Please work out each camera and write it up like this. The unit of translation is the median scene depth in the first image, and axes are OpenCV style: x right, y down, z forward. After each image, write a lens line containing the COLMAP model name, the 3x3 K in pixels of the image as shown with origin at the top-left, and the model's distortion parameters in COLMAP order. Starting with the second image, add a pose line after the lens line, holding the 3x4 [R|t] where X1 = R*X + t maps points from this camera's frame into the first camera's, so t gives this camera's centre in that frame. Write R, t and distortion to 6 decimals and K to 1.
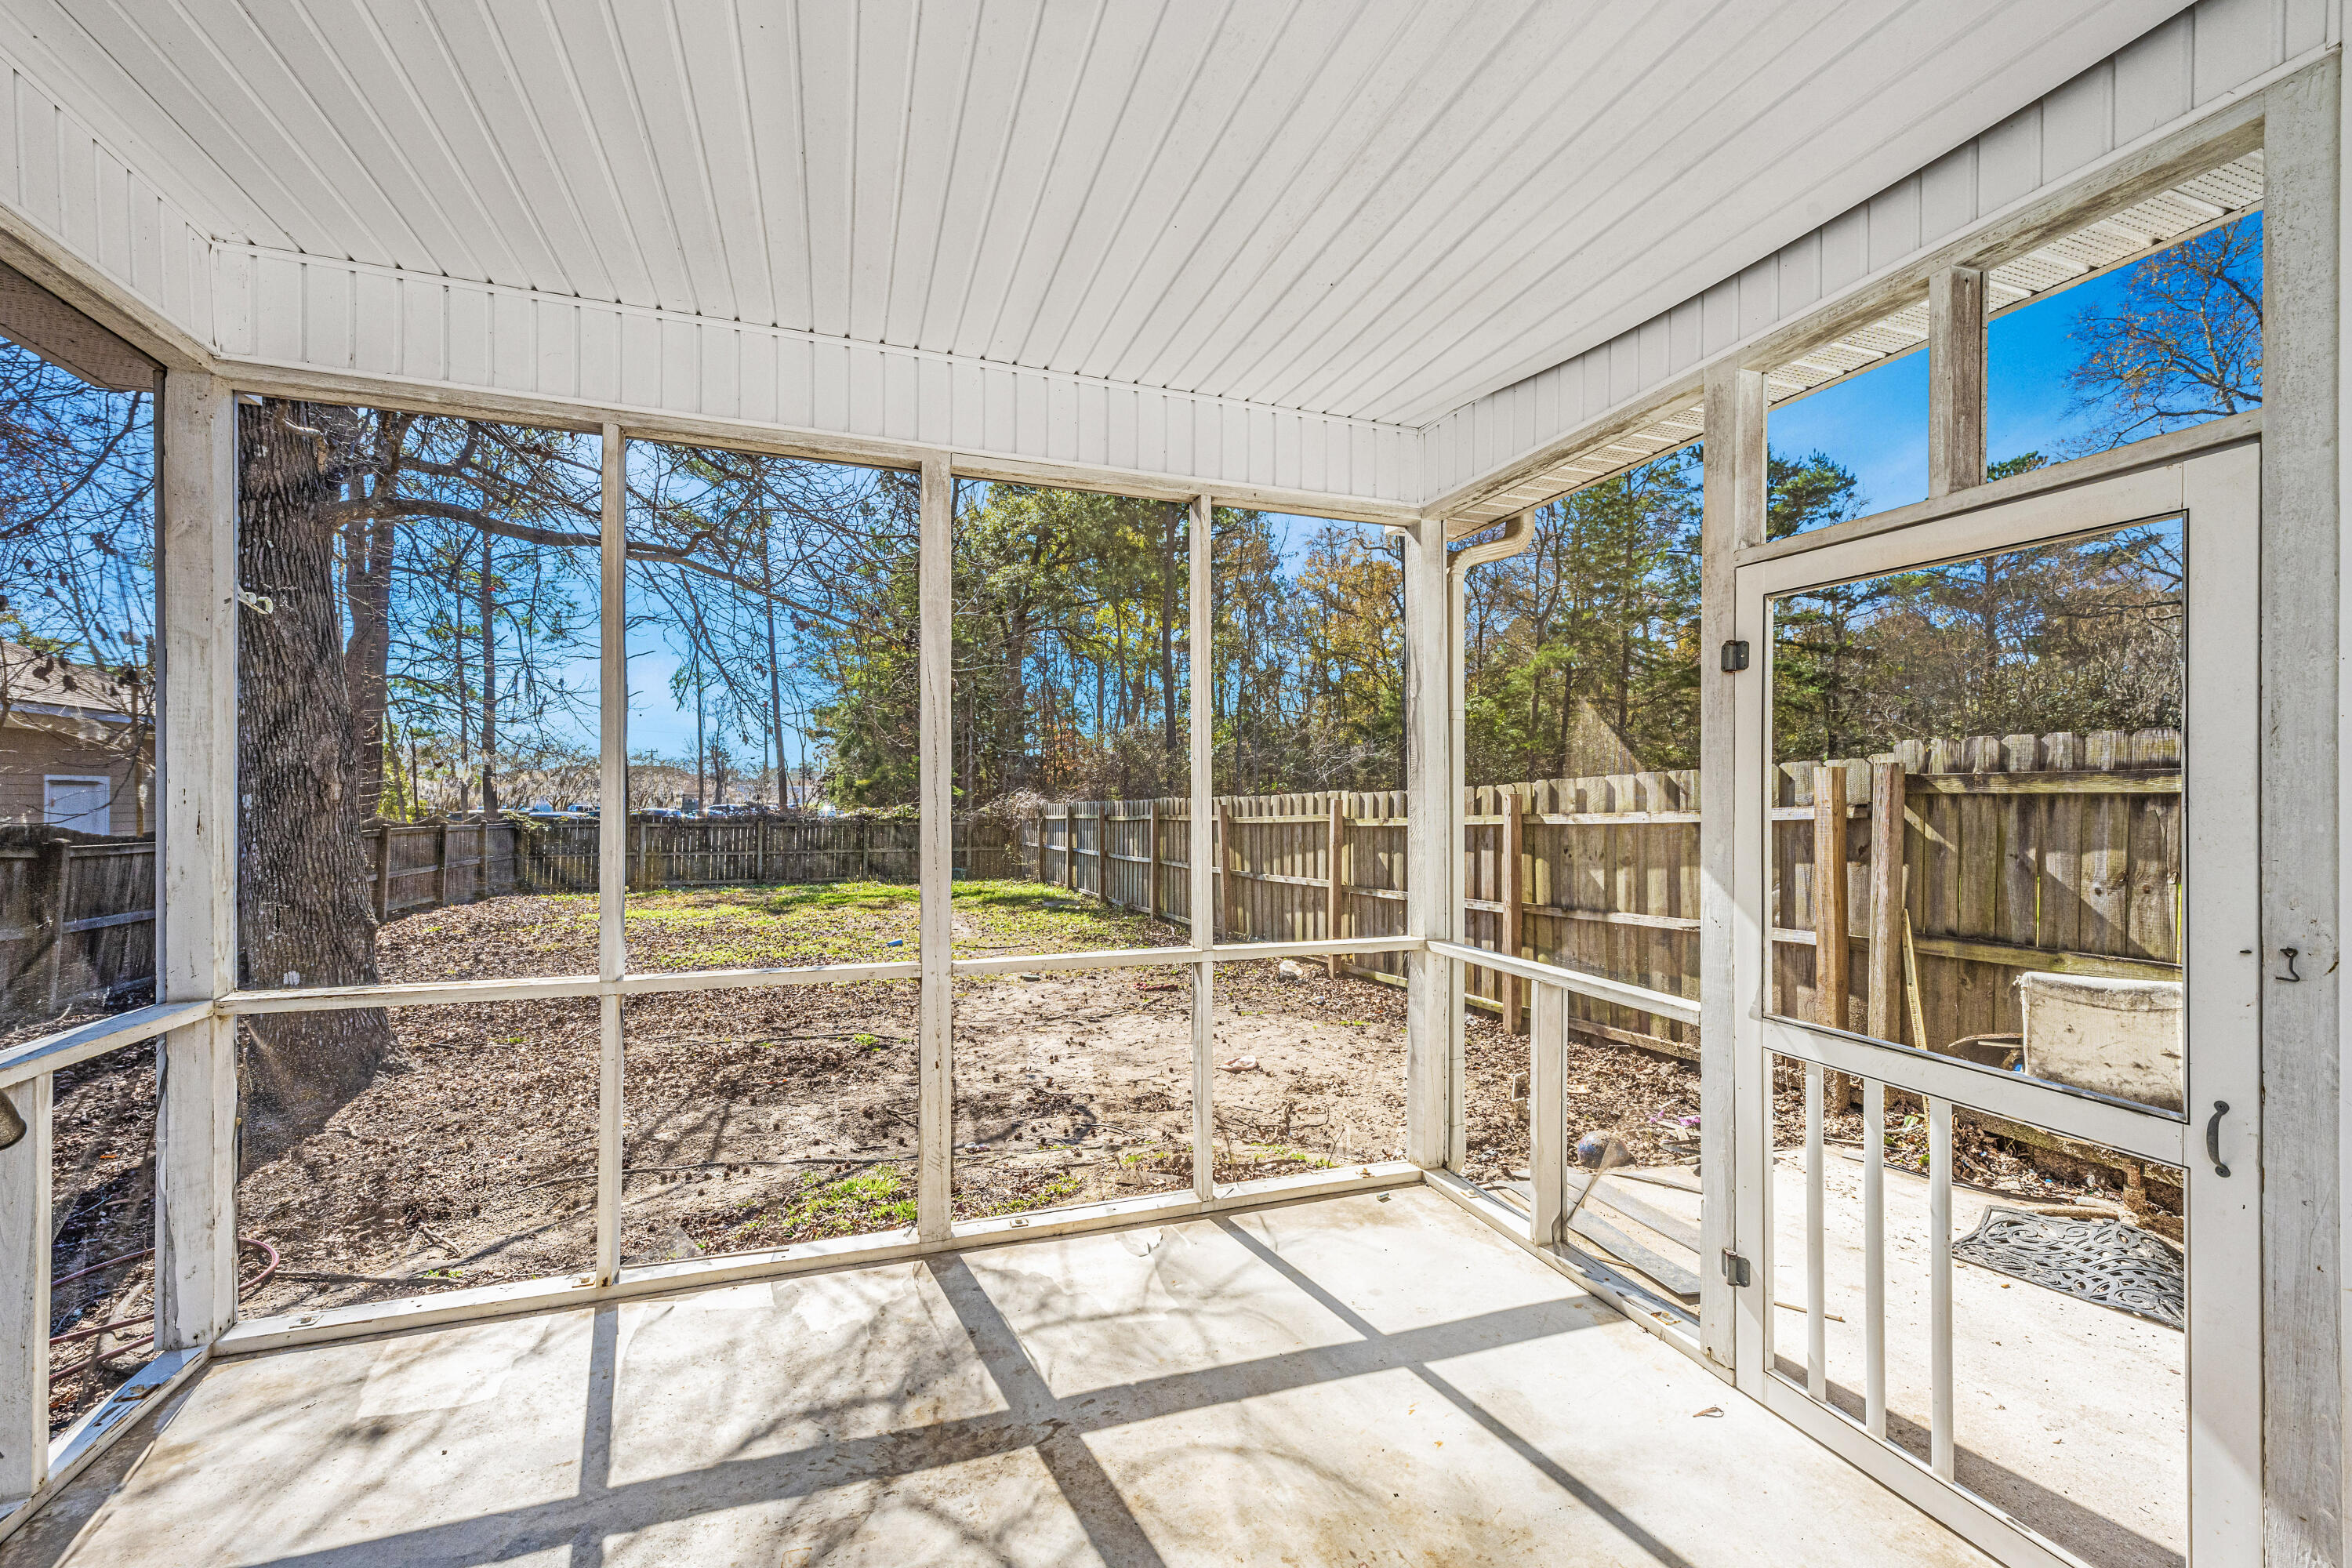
lens RADIAL K [[948.8, 0, 1161.2], [0, 948.8, 778.1], [0, 0, 1]] dist [0.000535, -0.000144]
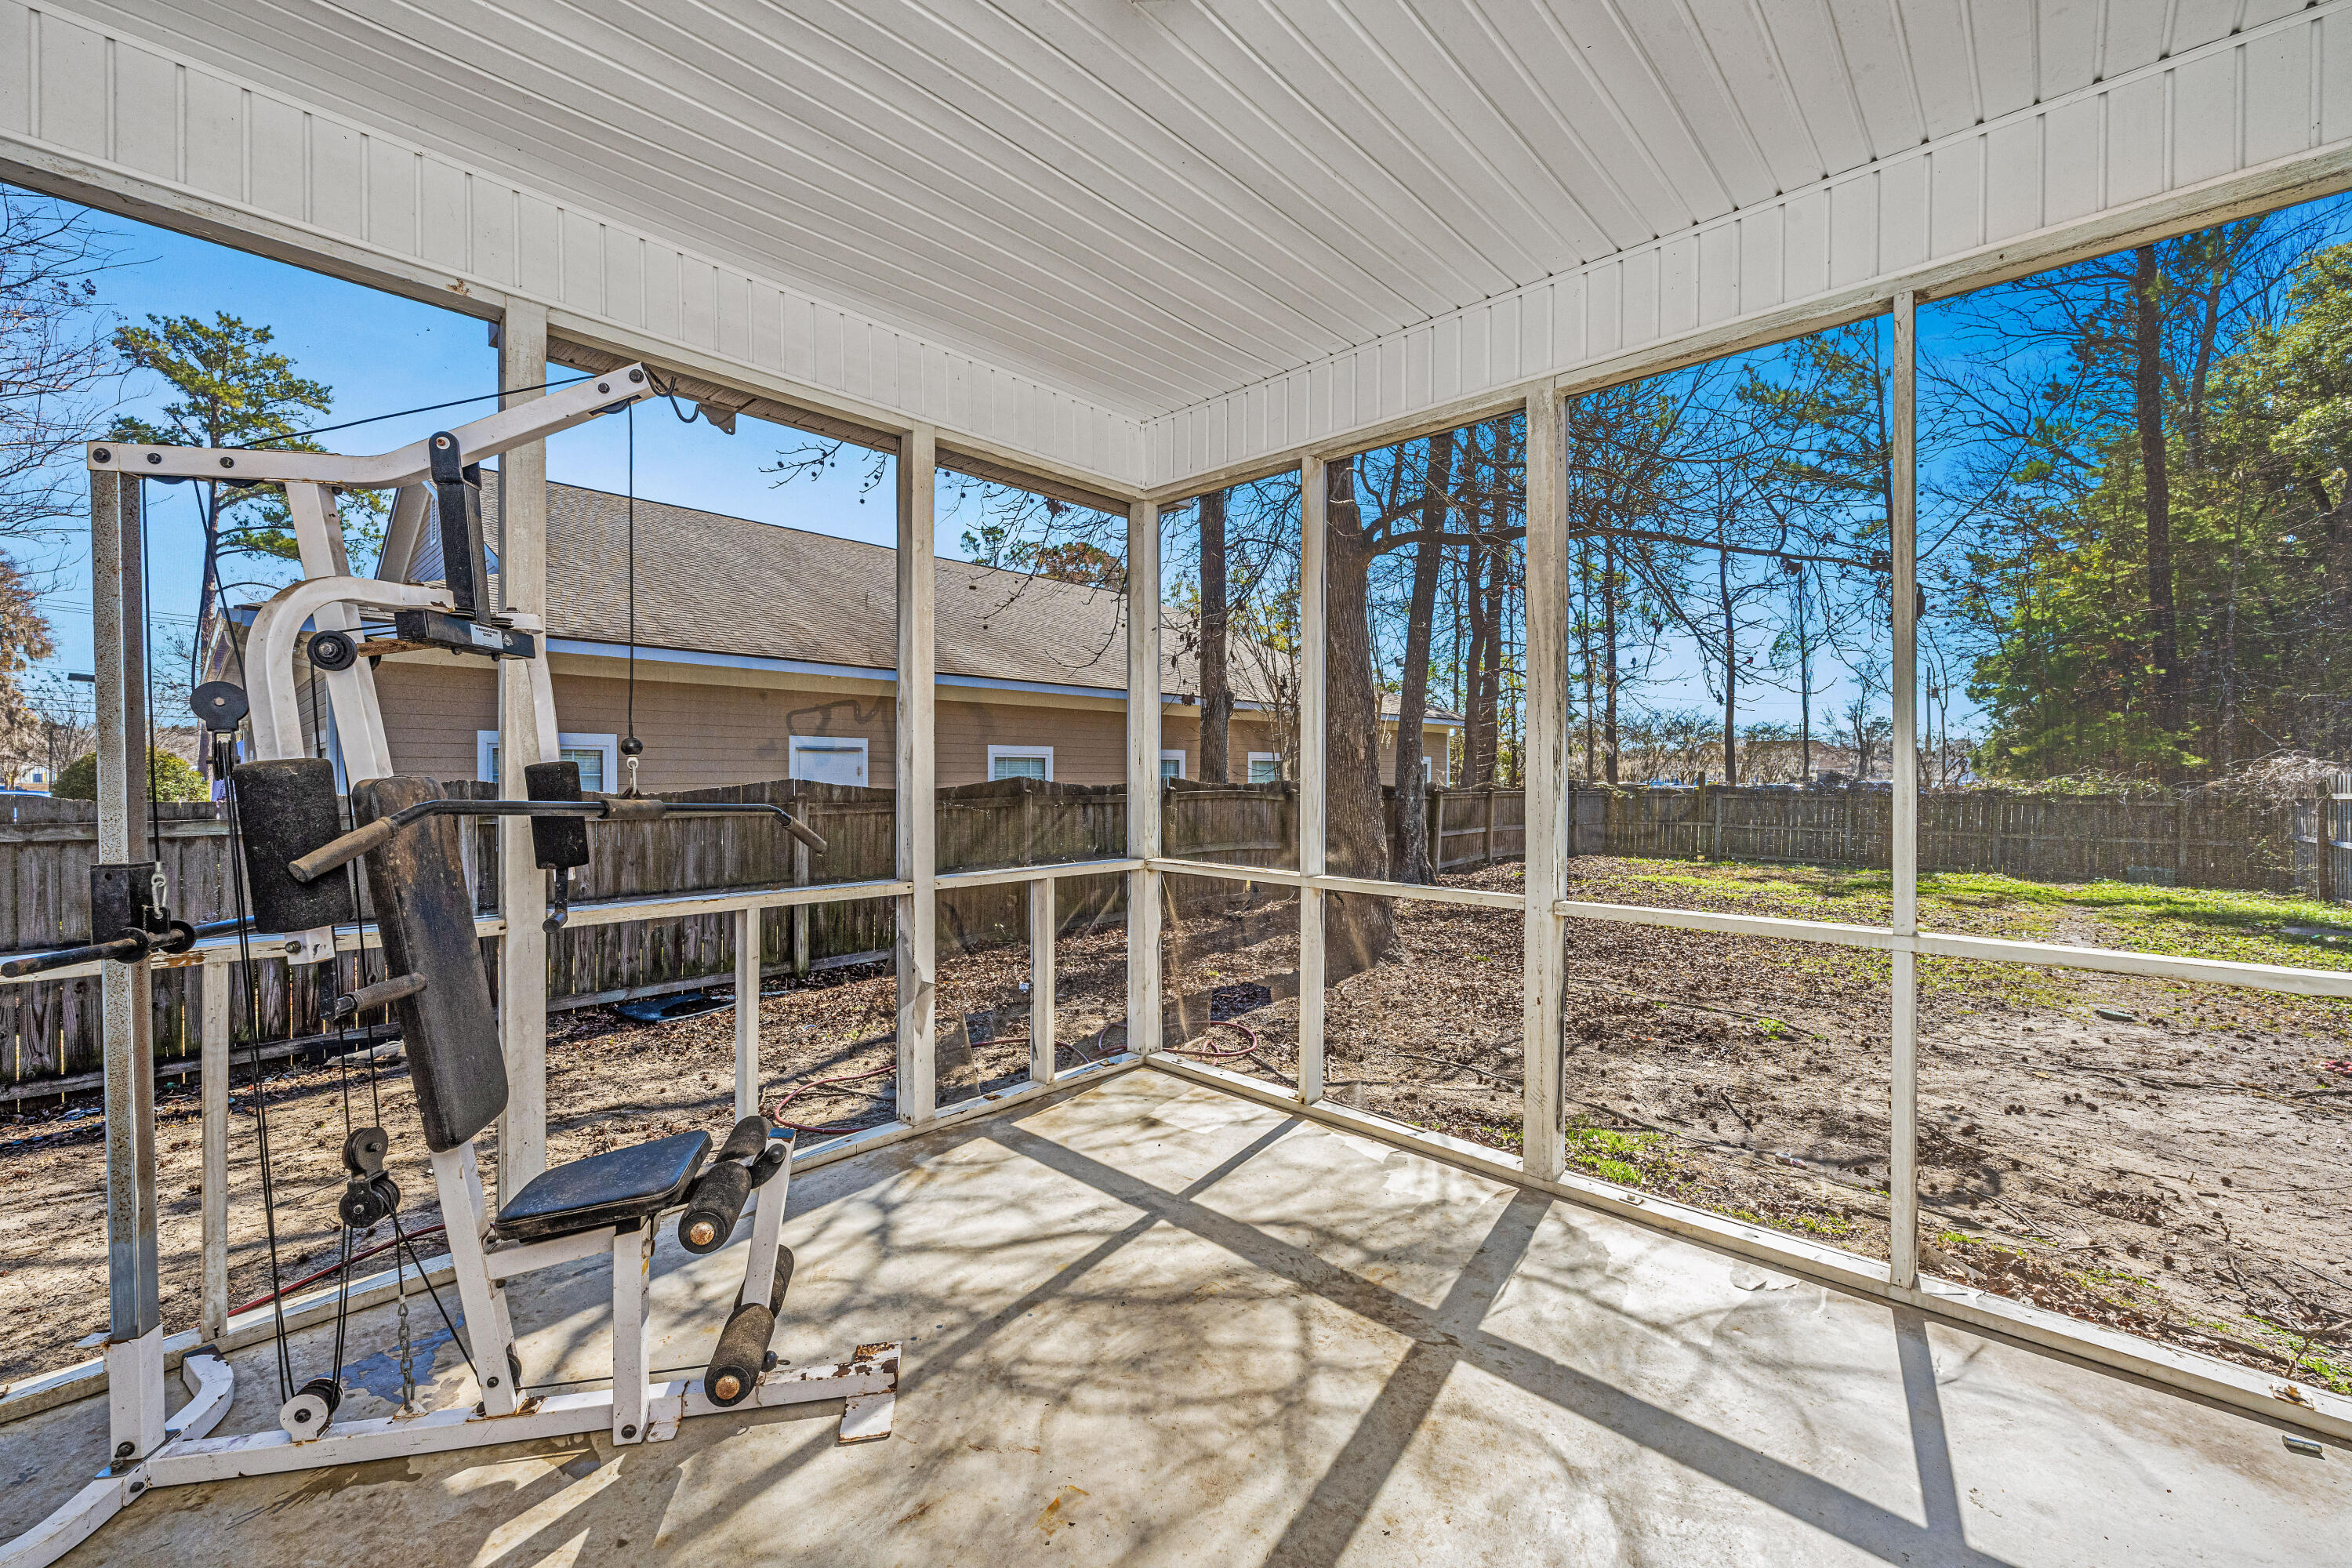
lens RADIAL K [[948.8, 0, 1161.2], [0, 948.8, 778.1], [0, 0, 1]] dist [0.000535, -0.000144]
pose [[0.449383, 0.005112, -0.893325, 0.300979], [0.015000, 0.999799, 0.013267, 0.033998], [0.893213, -0.019362, 0.449216, 0.137162]]
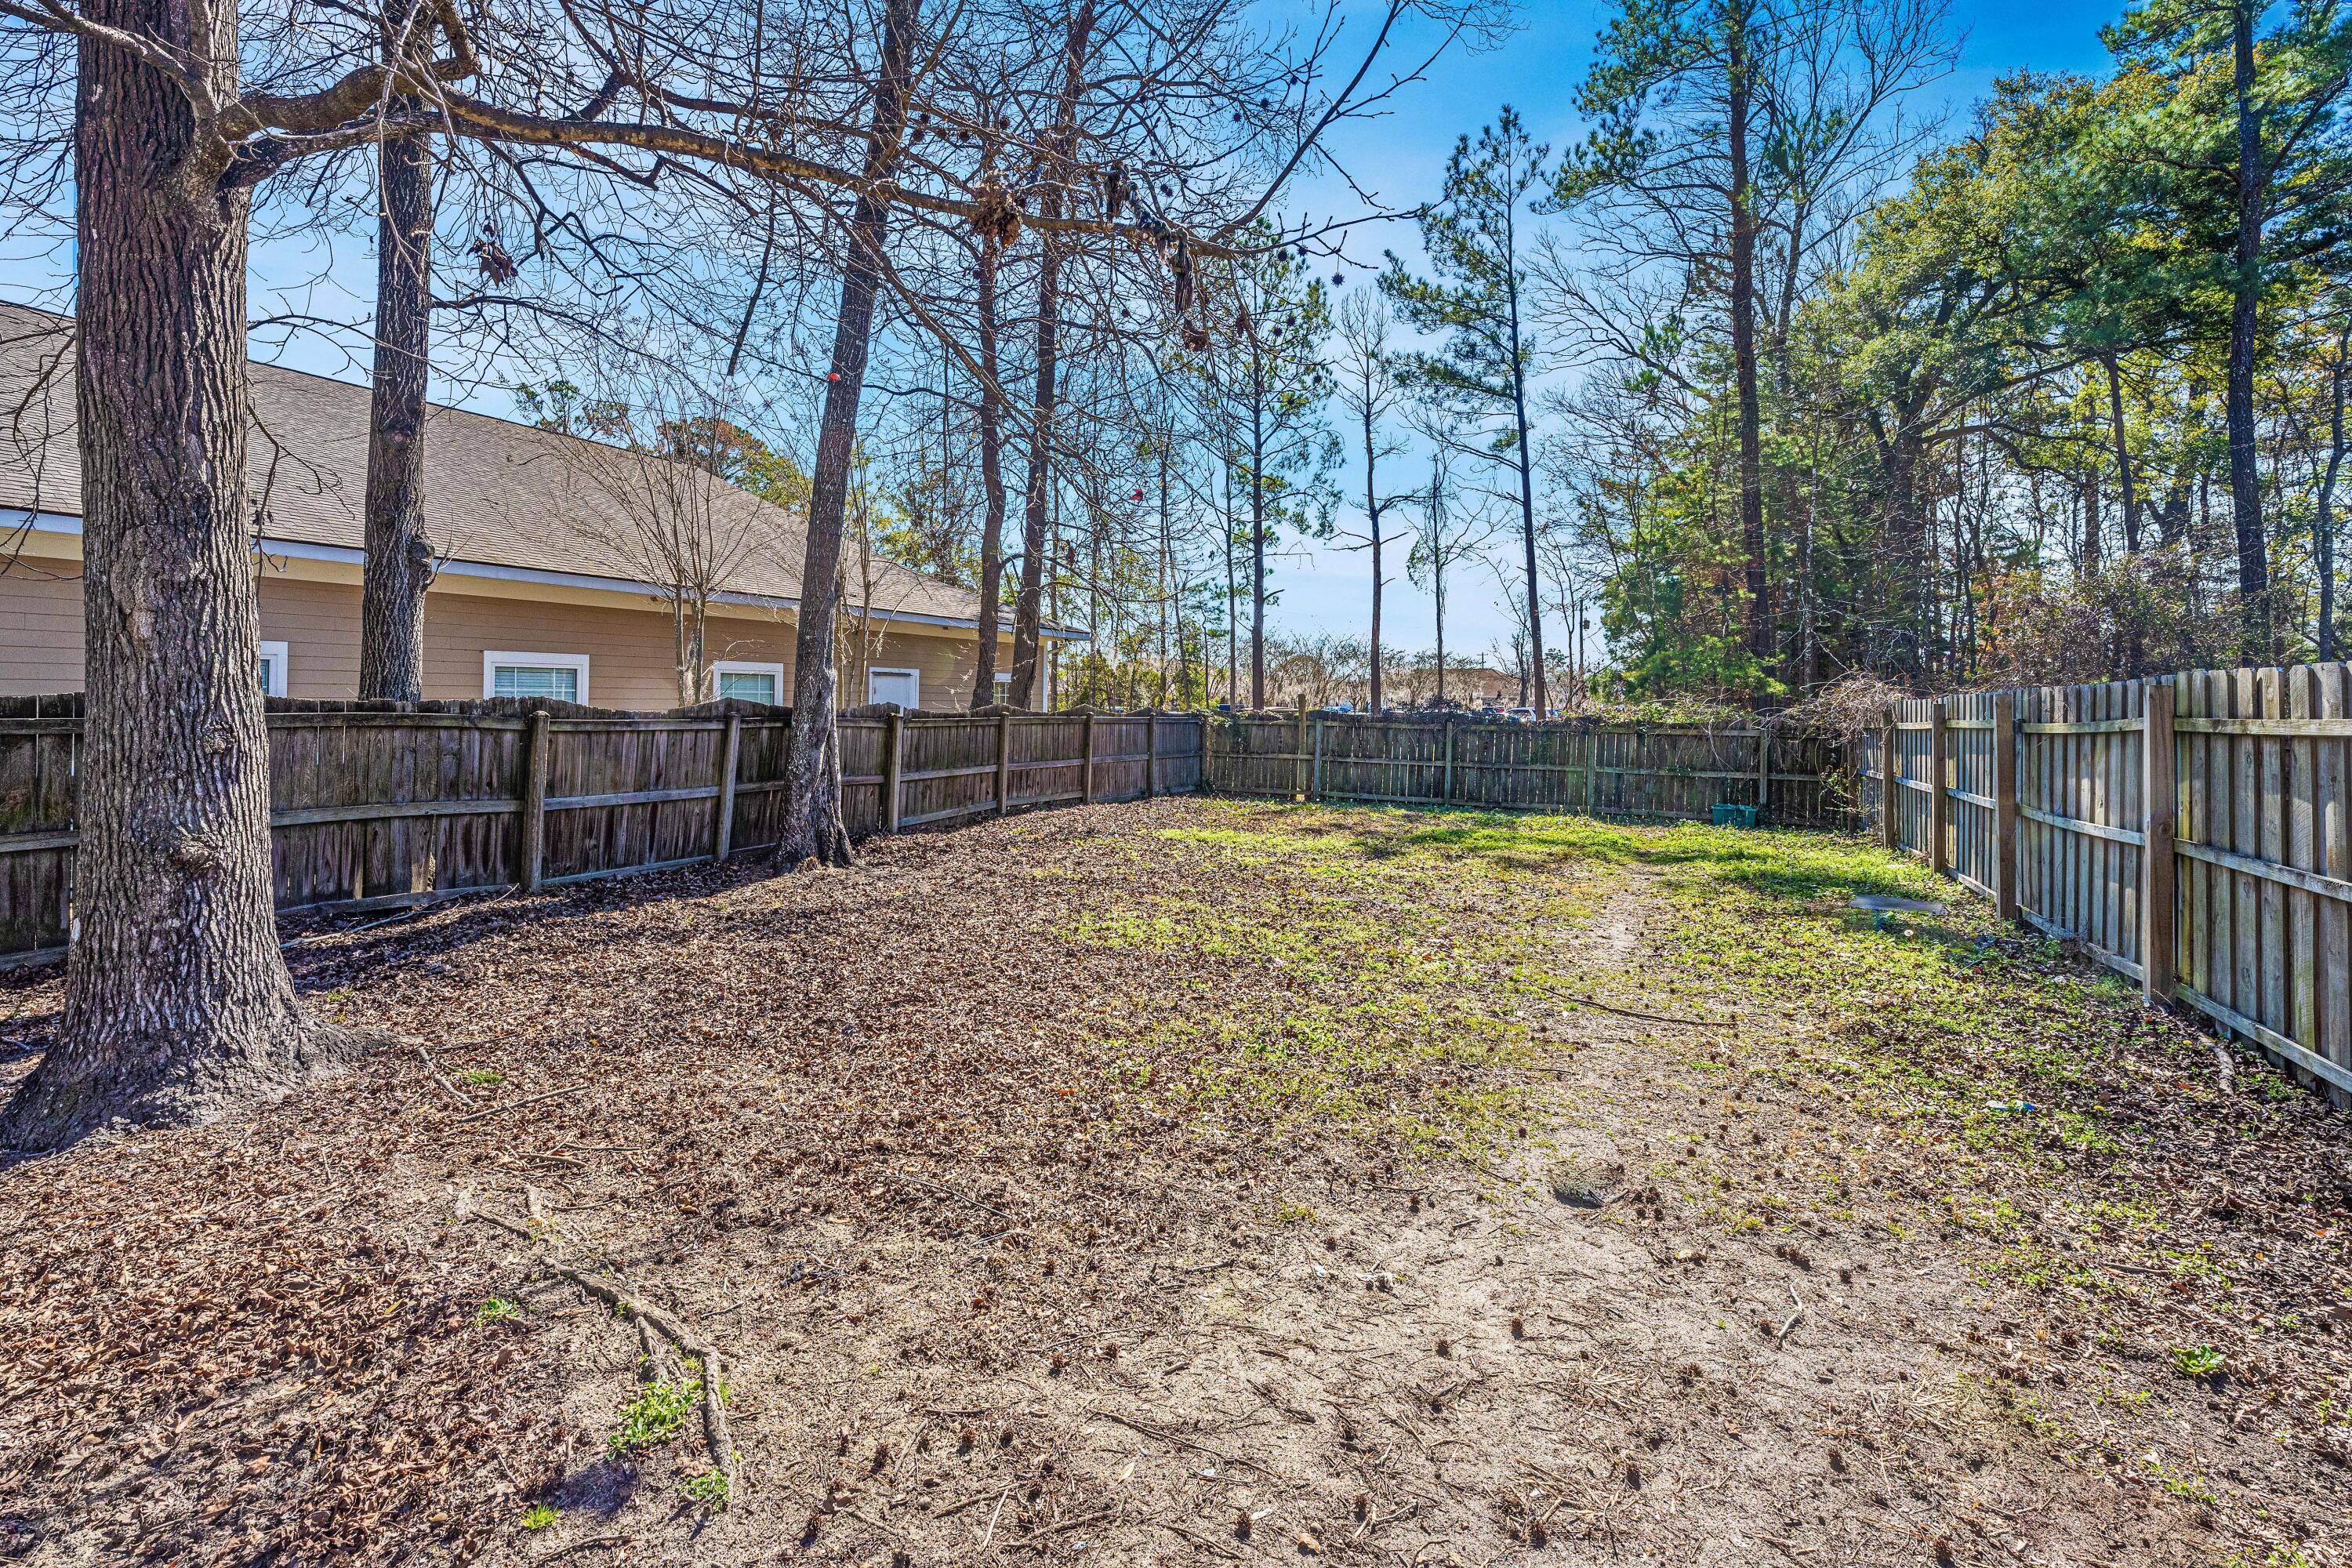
lens RADIAL K [[968.1, 0, 1171.0], [0, 968.1, 692.9], [0, 0, 1]] dist [0.001750, 0.000241]
pose [[0.661459, 0.000741, -0.749981, 0.055218], [0.005639, 0.999966, 0.005961, 0.059672], [0.749960, -0.008172, 0.661432, 1.151828]]
